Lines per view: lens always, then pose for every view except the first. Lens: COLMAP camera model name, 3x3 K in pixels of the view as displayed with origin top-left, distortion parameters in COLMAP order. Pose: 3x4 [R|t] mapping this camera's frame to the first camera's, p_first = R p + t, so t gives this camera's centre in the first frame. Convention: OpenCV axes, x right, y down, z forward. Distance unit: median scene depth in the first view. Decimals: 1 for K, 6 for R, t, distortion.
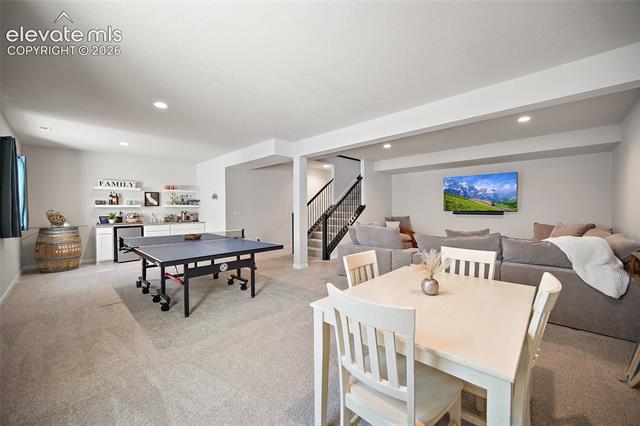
lens RADIAL K [[251.8, 0, 319.2], [0, 251.8, 207.3], [0, 0, 1]] dist [-0.002949, 0.000477]
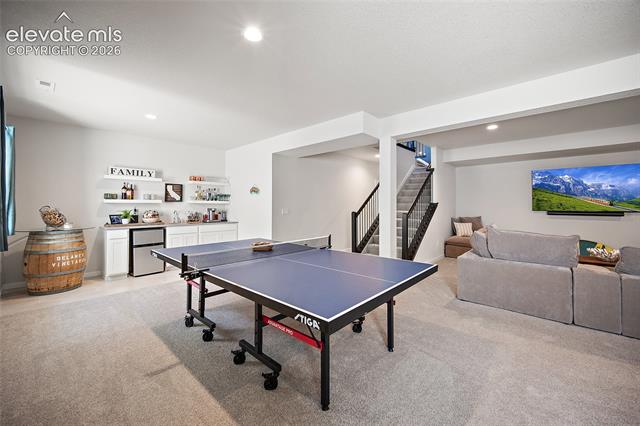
lens RADIAL K [[251.8, 0, 312.0], [0, 251.8, 198.8], [0, 0, 1]] dist [-0.002949, 0.000477]
pose [[0.999583, 0.009224, 0.027361, -0.278786], [-0.008590, 0.999694, -0.023198, 0.000827], [-0.027566, 0.022953, 0.999356, 0.221415]]
